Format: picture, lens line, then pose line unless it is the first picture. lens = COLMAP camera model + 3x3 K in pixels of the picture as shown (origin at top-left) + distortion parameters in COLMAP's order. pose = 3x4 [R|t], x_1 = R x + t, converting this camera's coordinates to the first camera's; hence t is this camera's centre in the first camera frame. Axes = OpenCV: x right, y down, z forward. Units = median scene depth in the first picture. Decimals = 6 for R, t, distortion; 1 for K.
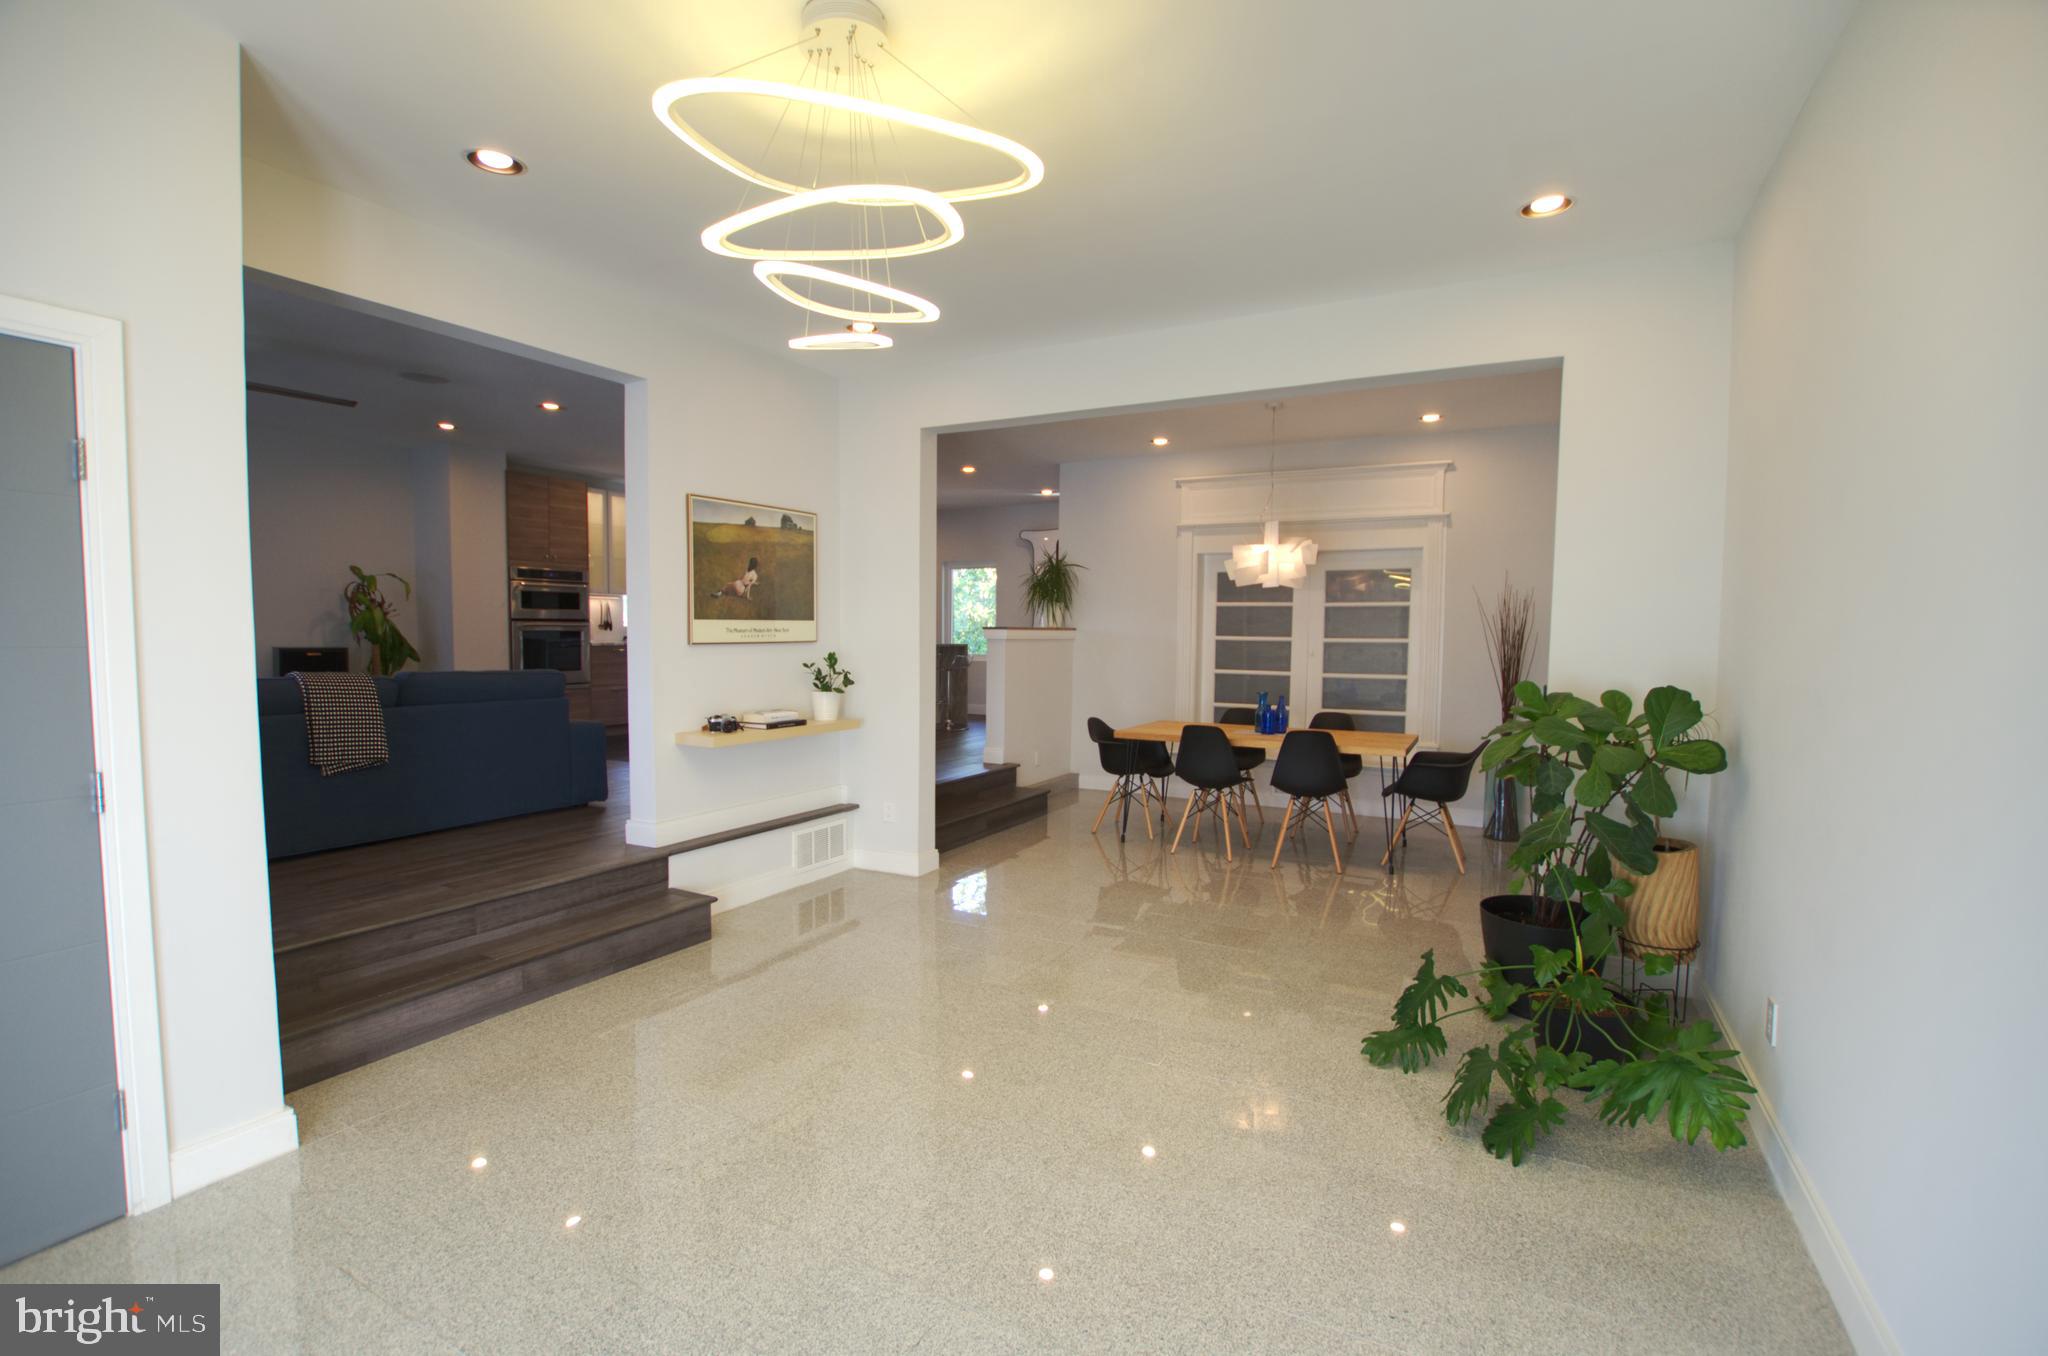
lens RADIAL K [[917.0, 0, 1024.0], [0, 917.0, 678.0], [0, 0, 1]] dist [-0.000275, 0.000125]
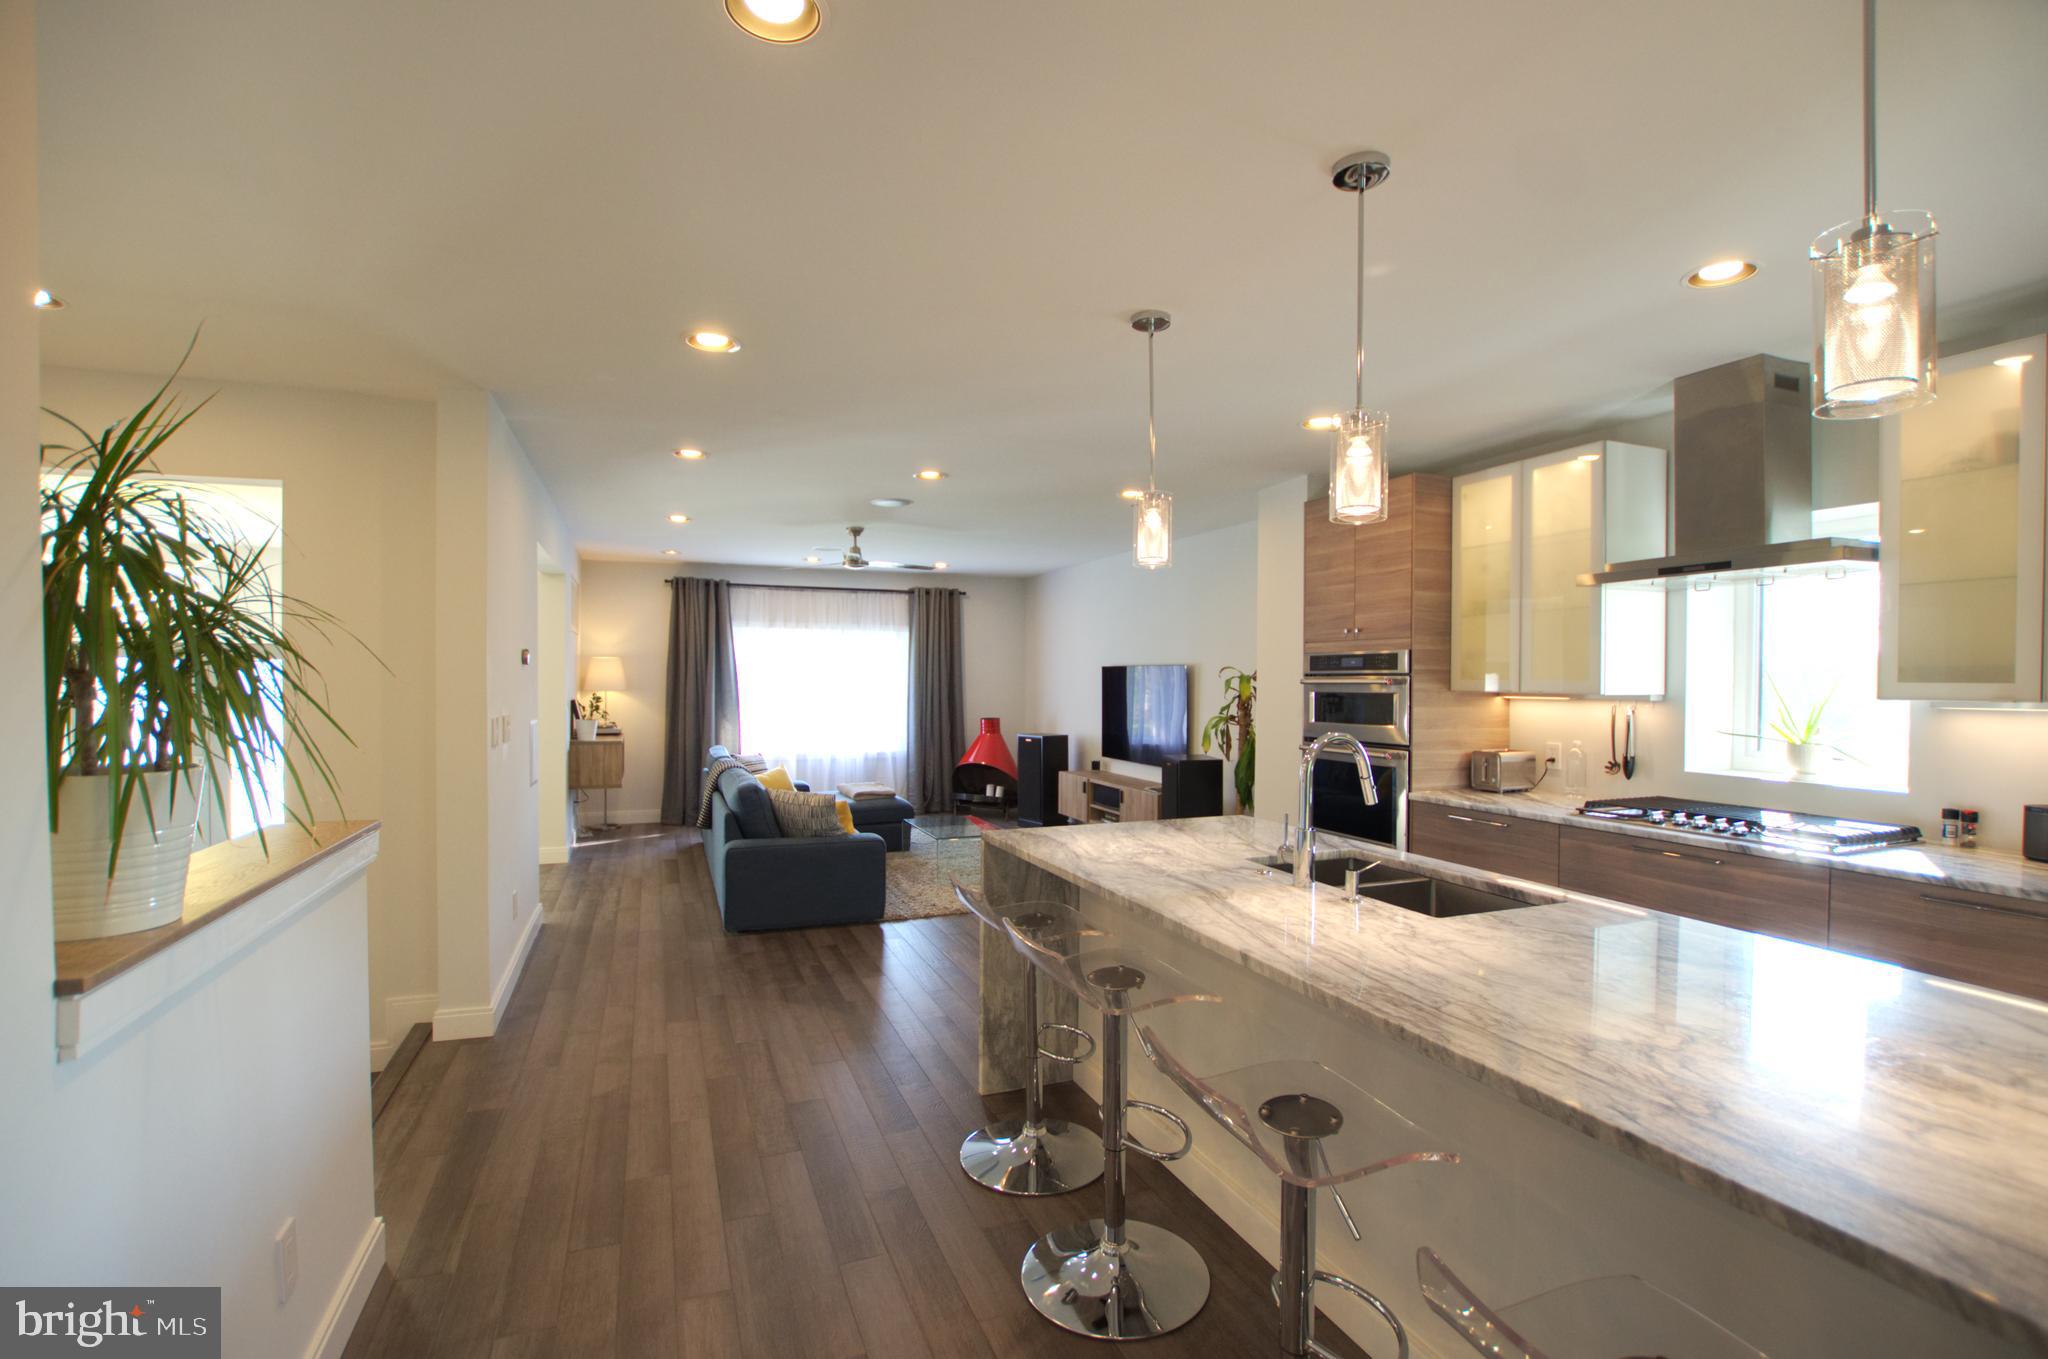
lens RADIAL K [[919.3, 0, 1024.3], [0, 919.3, 685.5], [0, 0, 1]] dist [-0.026508, 0.001011]
pose [[-0.629262, -0.006788, -0.777163, 0.068077], [-0.053050, 0.998005, 0.034238, -0.173426], [0.775380, 0.062773, -0.628367, 1.936549]]
